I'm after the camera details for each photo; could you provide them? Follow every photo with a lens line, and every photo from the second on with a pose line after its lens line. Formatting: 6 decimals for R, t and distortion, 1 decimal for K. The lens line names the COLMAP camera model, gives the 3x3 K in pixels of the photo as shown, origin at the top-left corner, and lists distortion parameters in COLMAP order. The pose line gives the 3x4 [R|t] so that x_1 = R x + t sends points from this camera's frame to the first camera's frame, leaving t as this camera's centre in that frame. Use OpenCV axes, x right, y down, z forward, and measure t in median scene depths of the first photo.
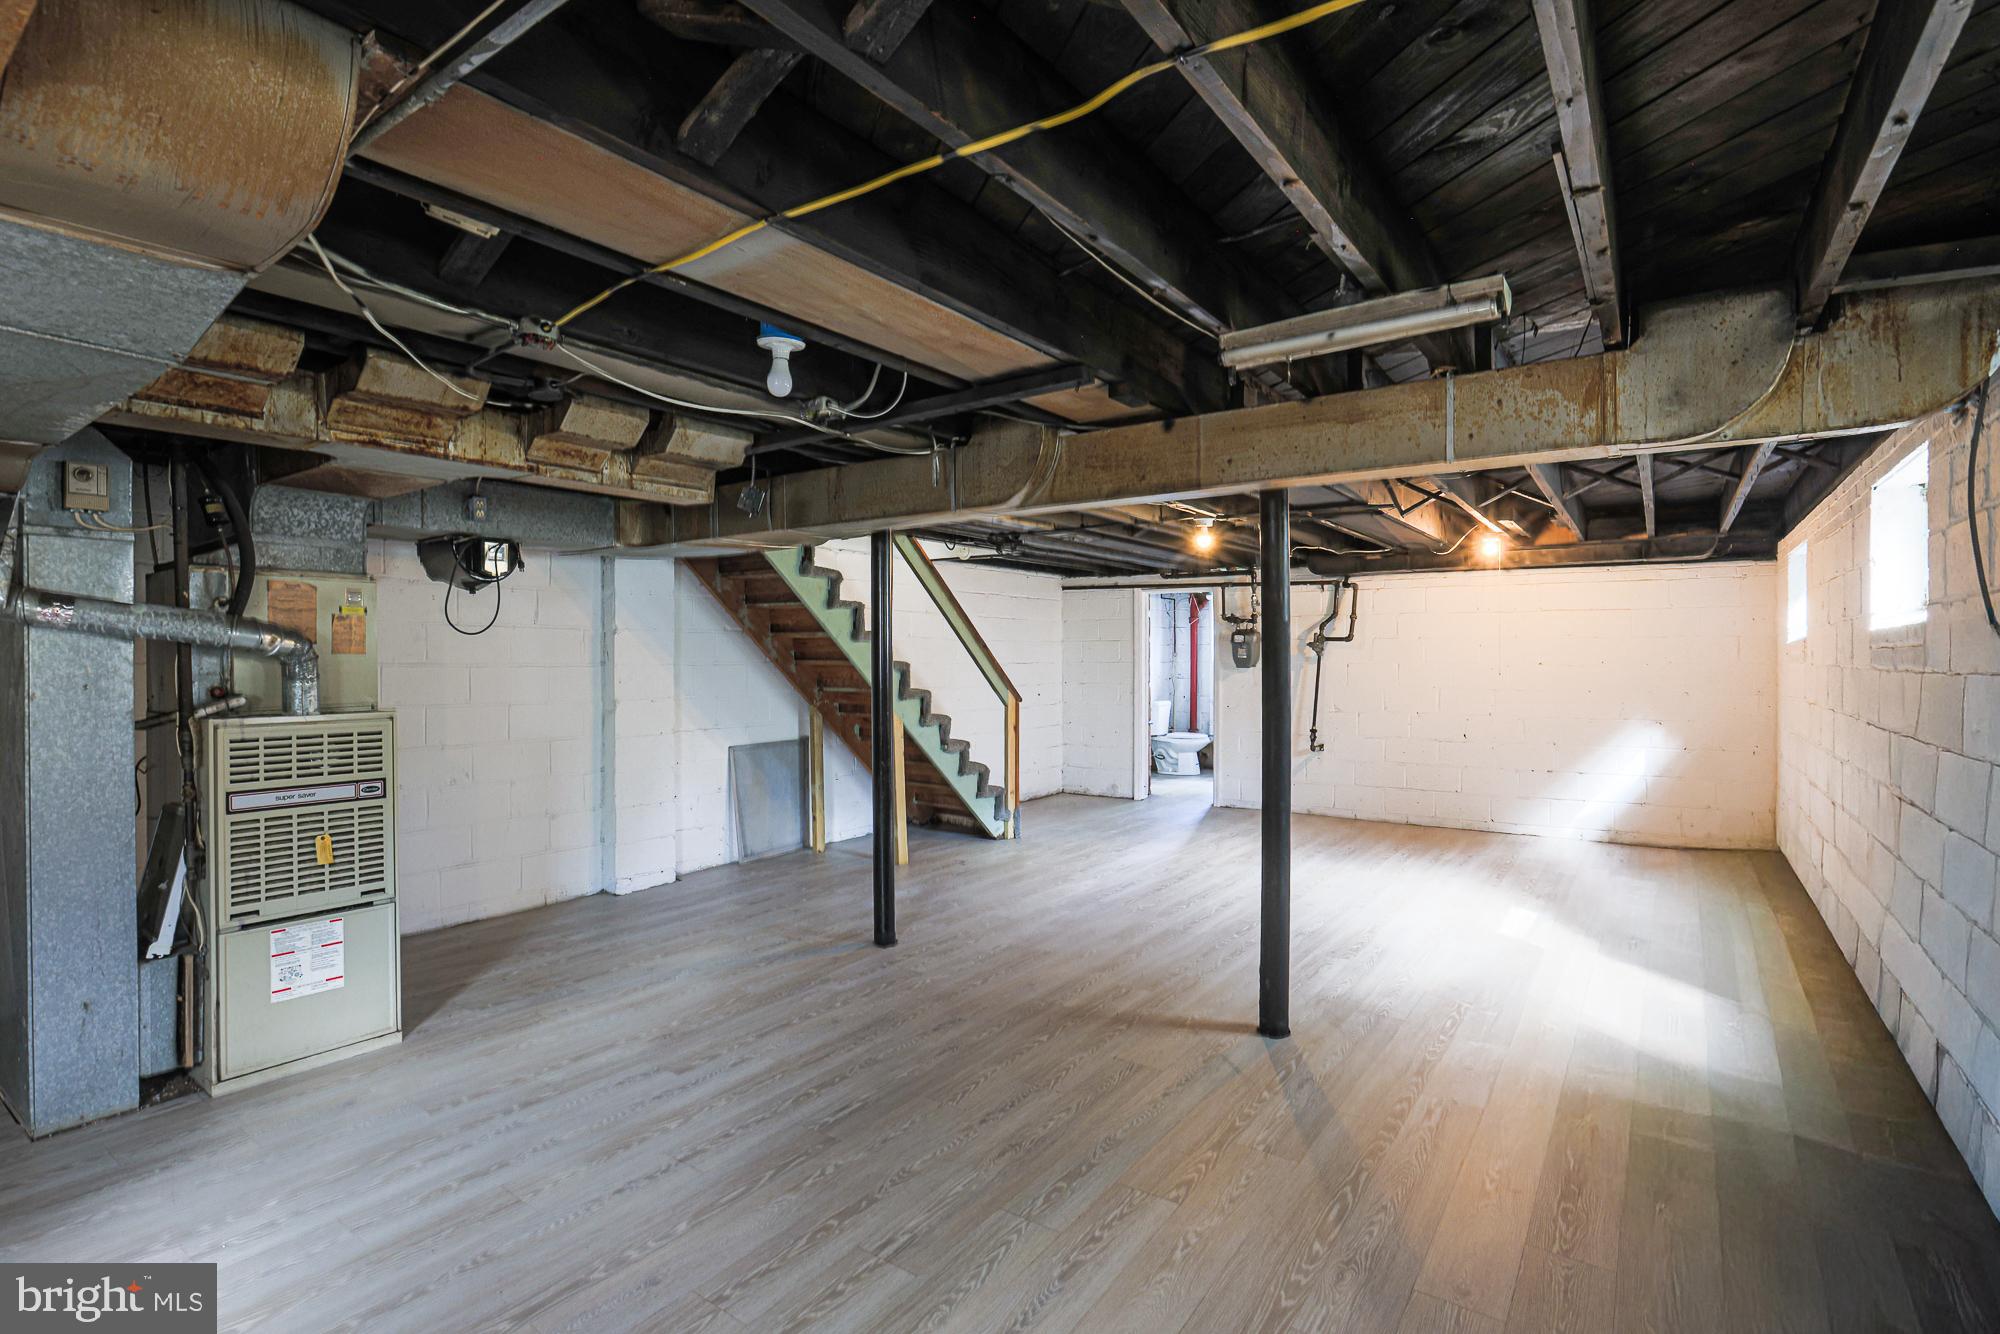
lens RADIAL K [[933.8, 0, 1000.0], [0, 933.8, 667.0], [0, 0, 1]] dist [-0.054416, 0.019456]
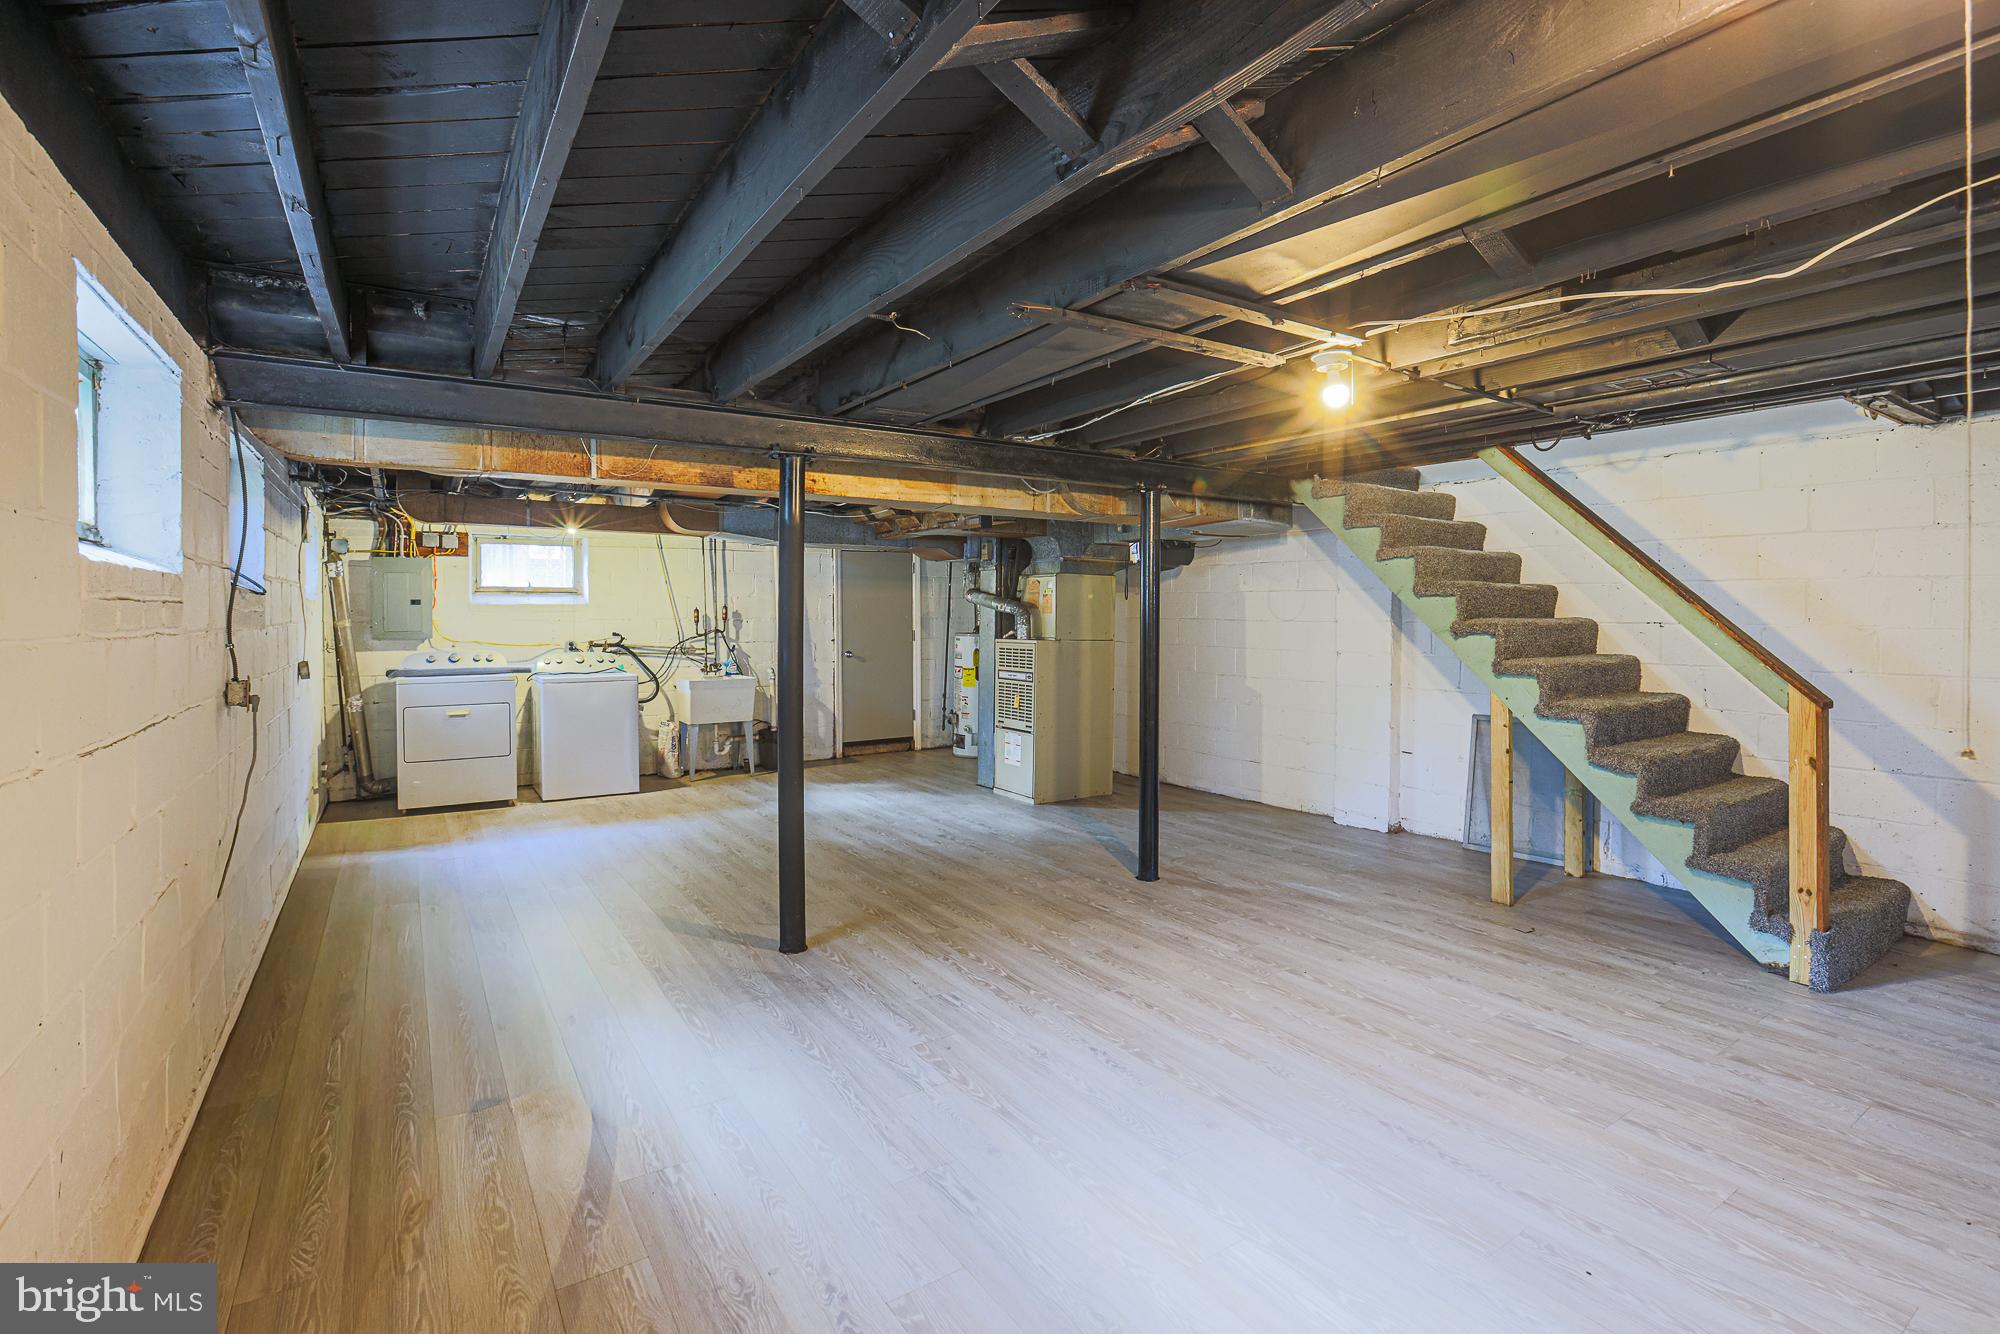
lens RADIAL K [[918.1, 0, 1018.2], [0, 918.1, 635.5], [0, 0, 1]] dist [-0.053860, 0.020550]
pose [[-0.330377, 0.024850, -0.943522, 0.973408], [-0.008578, 0.999533, 0.029328, -0.016228], [0.943810, 0.017783, -0.330010, 1.269641]]
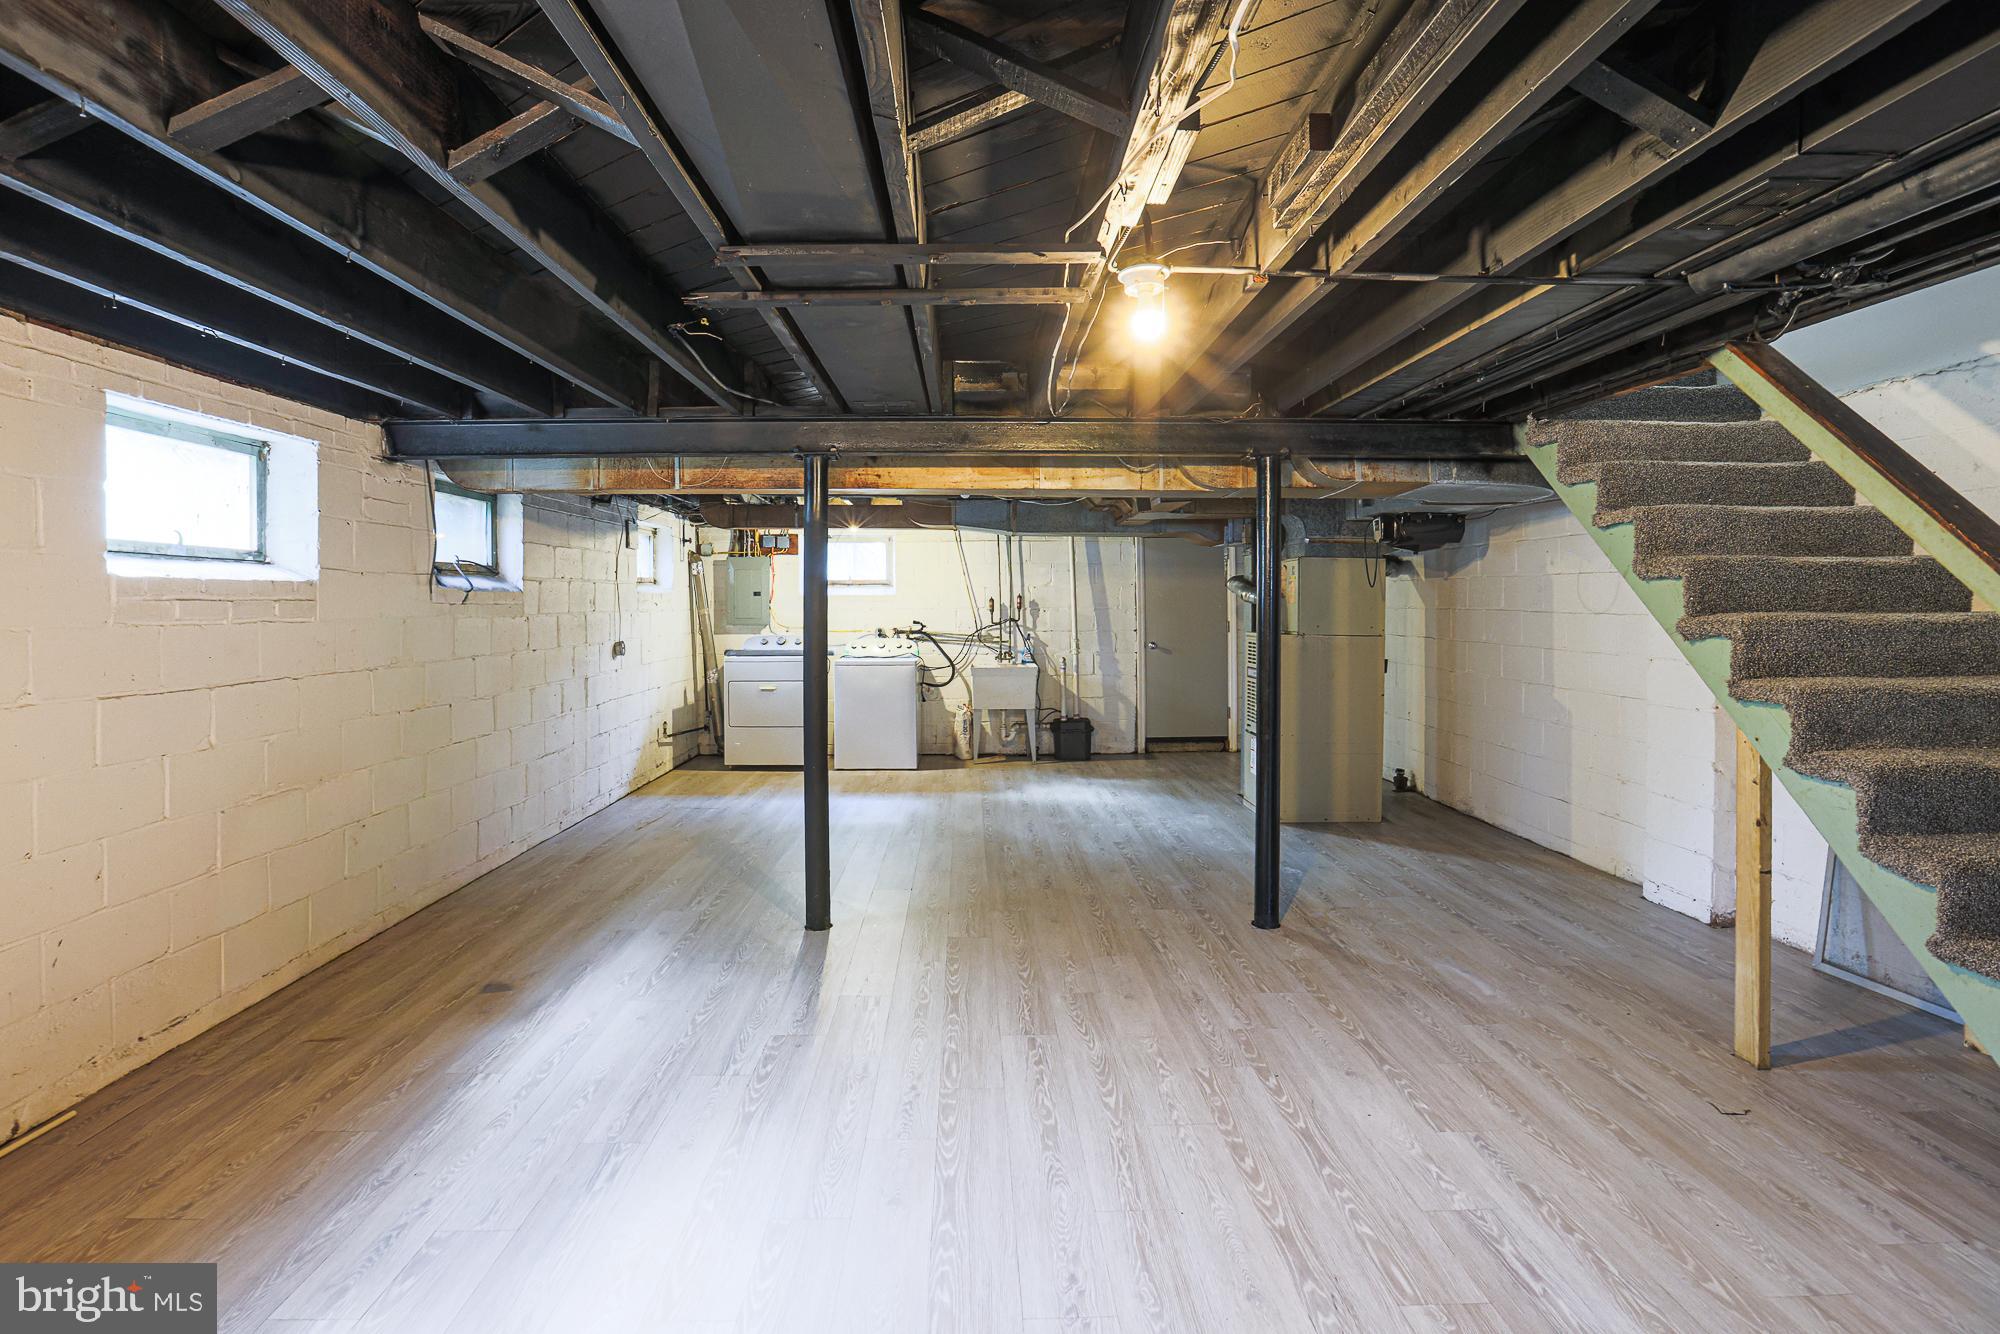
lens RADIAL K [[946.3, 0, 996.5], [0, 946.3, 608.1], [0, 0, 1]] dist [-0.053863, 0.020140]
pose [[-0.784669, 0.008033, -0.619862, 0.670831], [-0.002454, 0.999868, 0.016064, -0.022739], [0.619910, 0.014126, -0.784546, 1.626956]]
